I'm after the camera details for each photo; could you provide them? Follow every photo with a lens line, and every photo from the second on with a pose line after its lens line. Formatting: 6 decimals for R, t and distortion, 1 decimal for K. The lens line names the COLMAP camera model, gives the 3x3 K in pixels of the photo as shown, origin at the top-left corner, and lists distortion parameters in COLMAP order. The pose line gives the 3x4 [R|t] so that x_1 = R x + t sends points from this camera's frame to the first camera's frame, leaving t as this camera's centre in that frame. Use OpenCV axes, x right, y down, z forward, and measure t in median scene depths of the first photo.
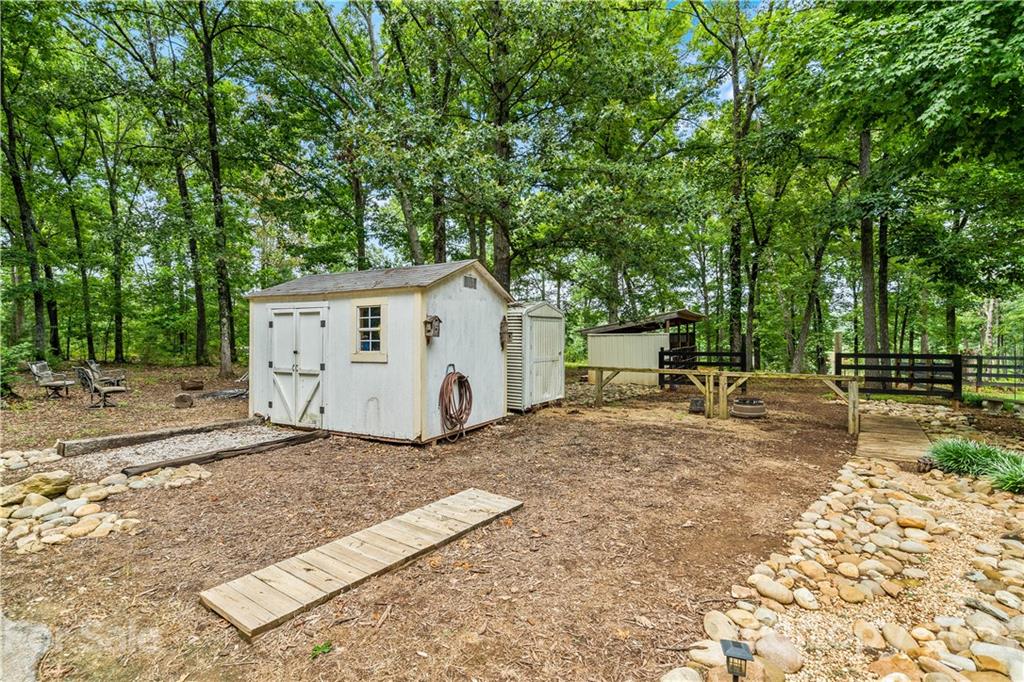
lens RADIAL K [[473.7, 0, 513.0], [0, 473.7, 345.3], [0, 0, 1]] dist [-0.005082, 0.001811]
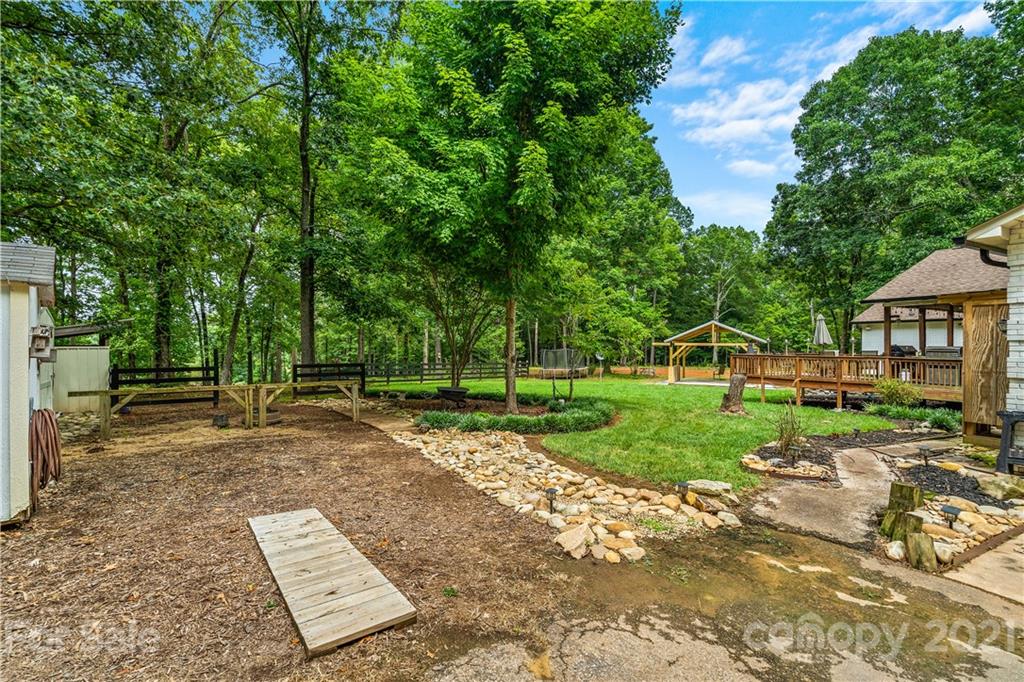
lens RADIAL K [[473.7, 0, 511.2], [0, 473.7, 342.4], [0, 0, 1]] dist [-0.005082, 0.001811]
pose [[0.305582, 0.016143, 0.952029, -0.768753], [0.010382, 0.999740, -0.020284, -0.026271], [-0.952109, 0.016082, 0.305335, 0.181888]]
